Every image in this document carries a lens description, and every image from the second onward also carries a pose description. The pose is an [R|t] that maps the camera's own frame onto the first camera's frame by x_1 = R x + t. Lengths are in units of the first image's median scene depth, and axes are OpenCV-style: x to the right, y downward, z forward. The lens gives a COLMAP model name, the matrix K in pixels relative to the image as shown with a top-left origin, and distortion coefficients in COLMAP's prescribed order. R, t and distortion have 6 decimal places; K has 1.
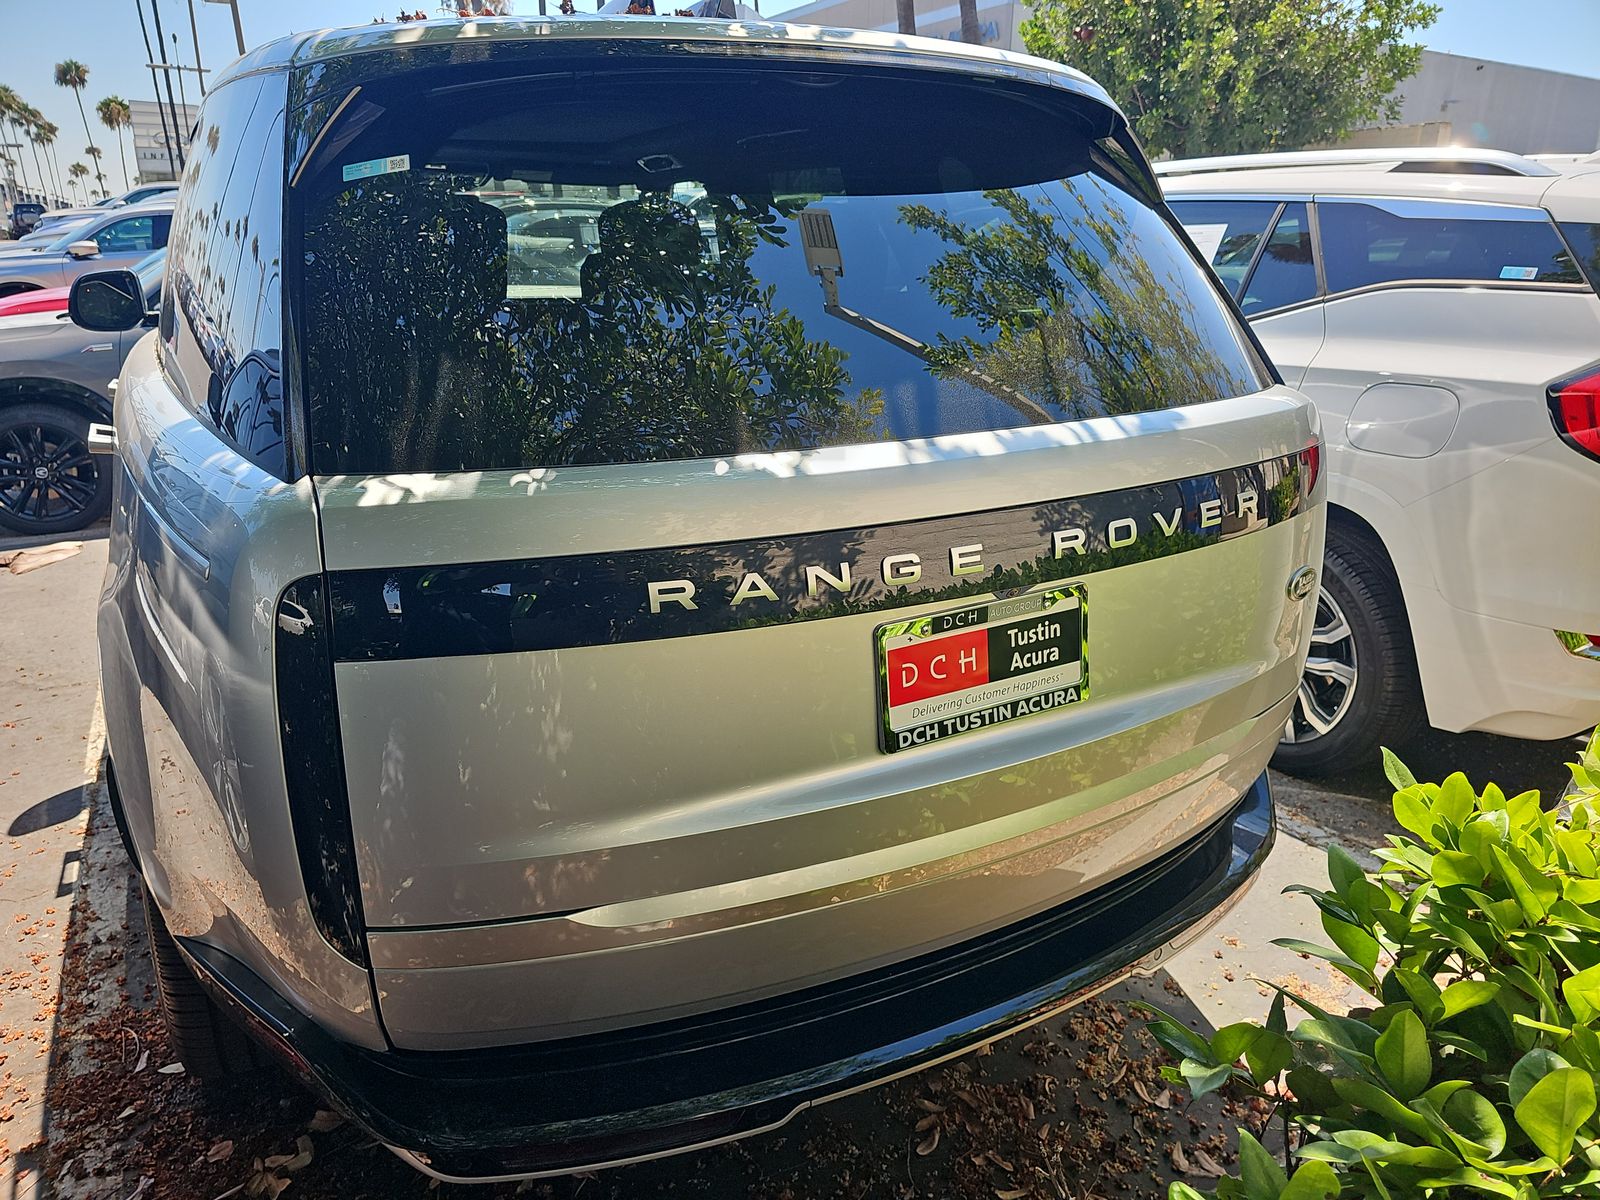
lens RADIAL K [[1053.3, 0, 804.3], [0, 1053.3, 604.1], [0, 0, 1]] dist [0.024084, -0.034101]
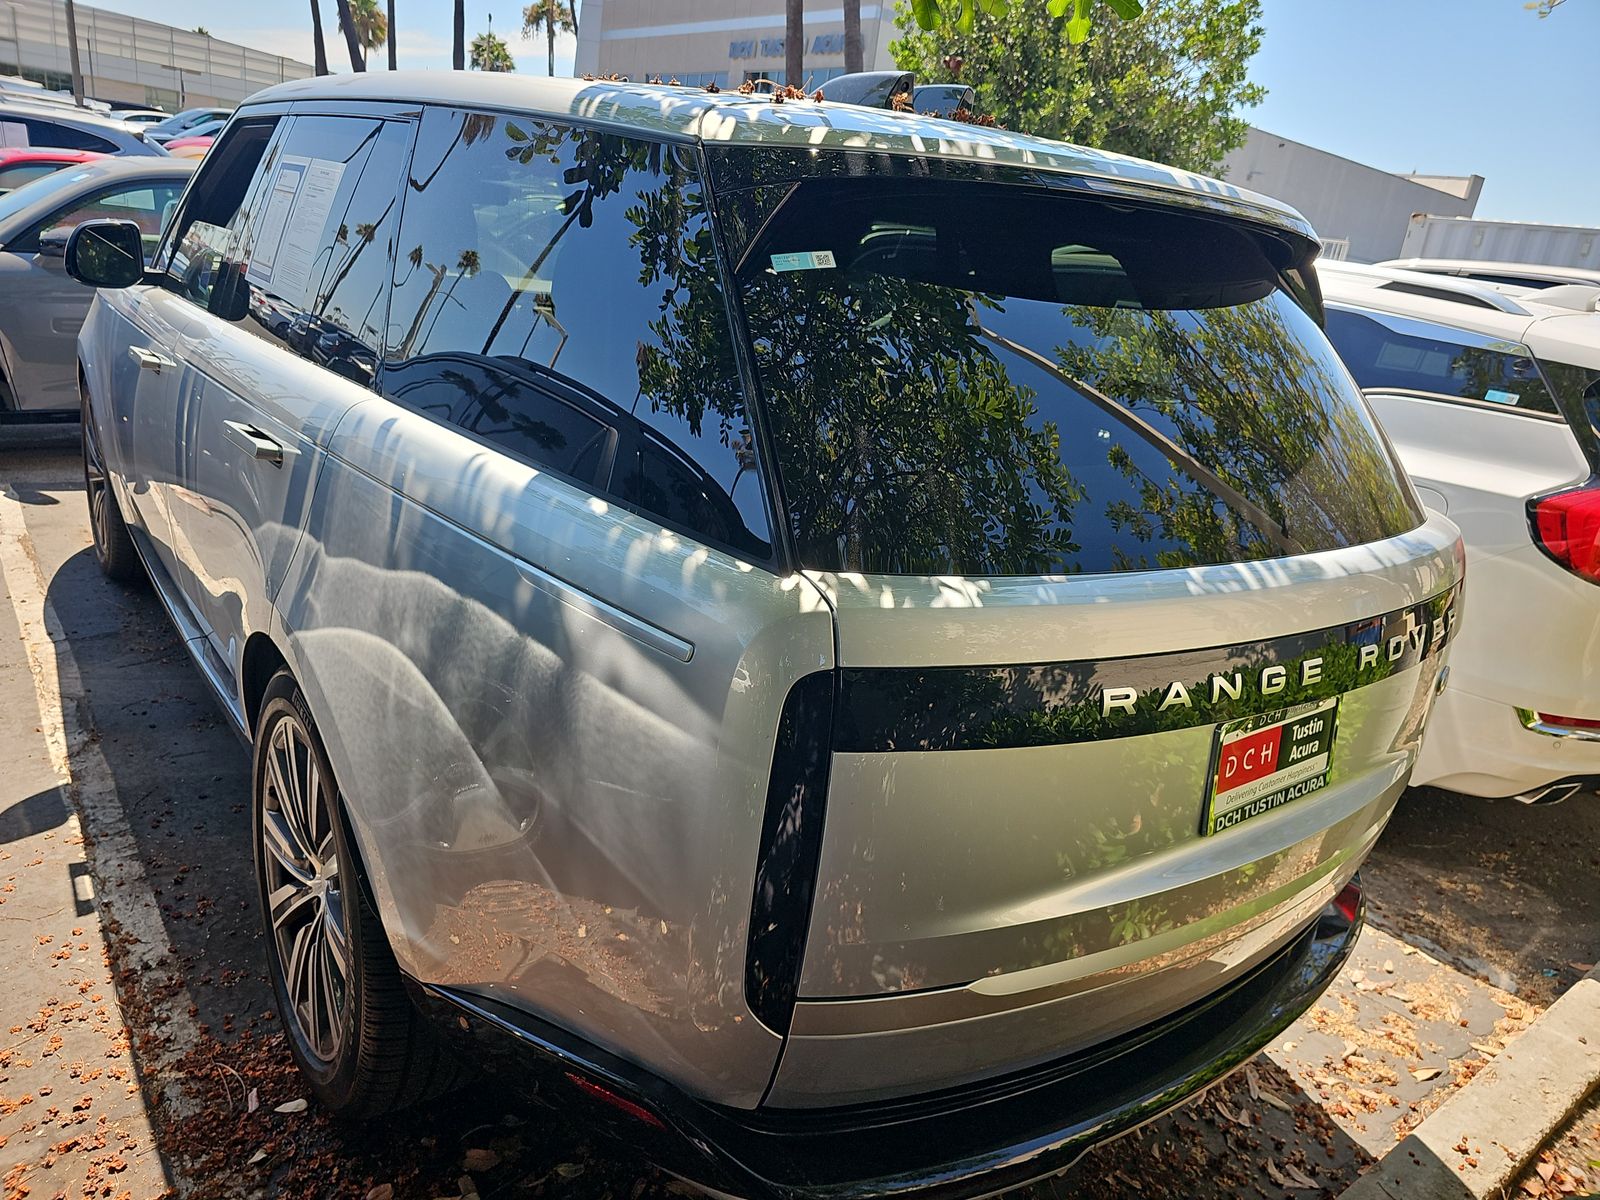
lens RADIAL K [[1053.3, 0, 800.3], [0, 1053.3, 611.9], [0, 0, 1]] dist [0.024084, -0.034101]
pose [[0.981480, 0.064884, 0.180243, -0.289786], [-0.067697, 0.997661, 0.009490, -0.039135], [-0.179206, -0.021516, 0.983576, -0.009836]]
